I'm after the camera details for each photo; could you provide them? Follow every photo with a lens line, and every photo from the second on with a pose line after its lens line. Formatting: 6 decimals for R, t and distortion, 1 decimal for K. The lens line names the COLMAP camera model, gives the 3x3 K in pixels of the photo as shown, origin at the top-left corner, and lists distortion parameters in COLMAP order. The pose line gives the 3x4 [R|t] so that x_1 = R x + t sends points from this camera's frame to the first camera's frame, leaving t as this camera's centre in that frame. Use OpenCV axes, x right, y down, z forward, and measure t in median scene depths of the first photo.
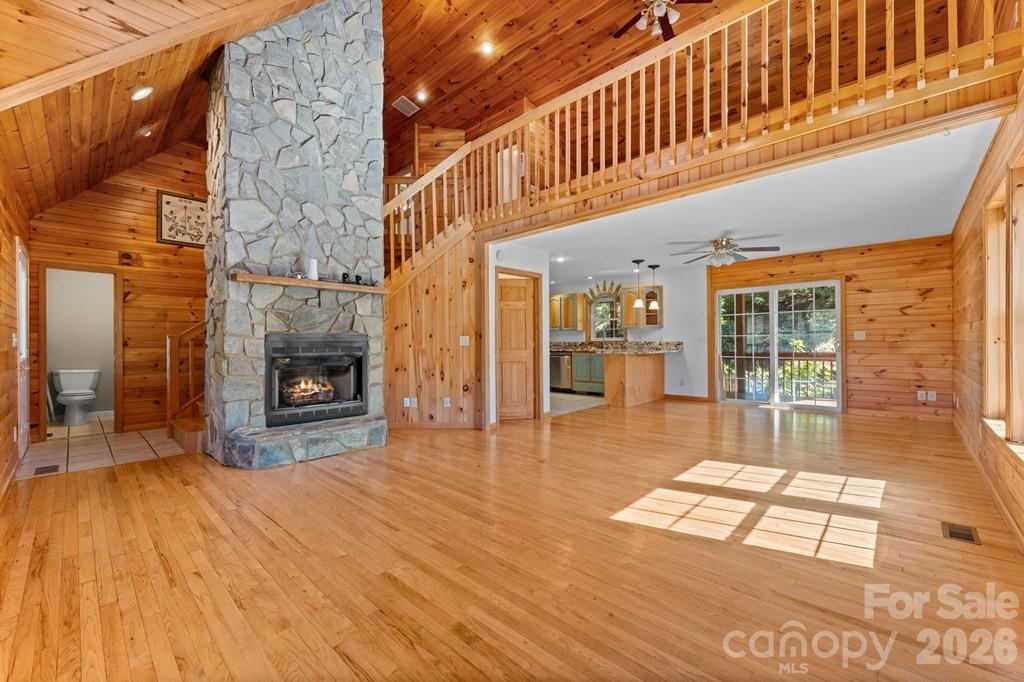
lens RADIAL K [[411.6, 0, 514.2], [0, 411.6, 334.2], [0, 0, 1]] dist [0.000212, 0.000158]
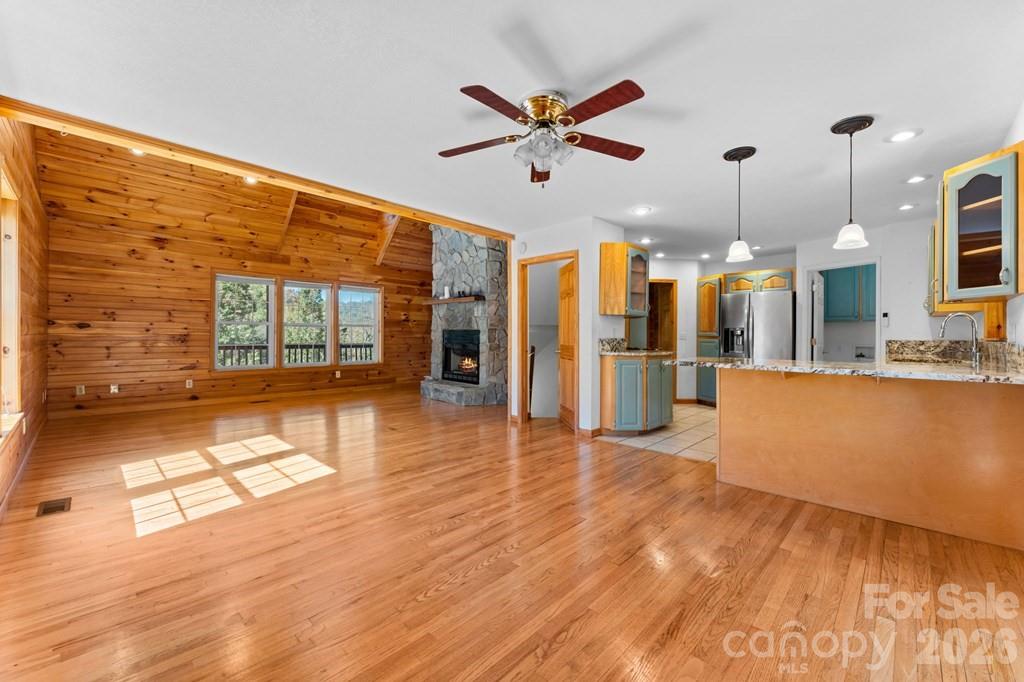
lens RADIAL K [[411.6, 0, 512.3], [0, 411.6, 343.3], [0, 0, 1]] dist [0.000212, 0.000158]
pose [[-0.009137, 0.028124, -0.999563, 1.600943], [0.011160, 0.999545, 0.028022, 0.011404], [0.999896, -0.010900, -0.009446, 1.661494]]
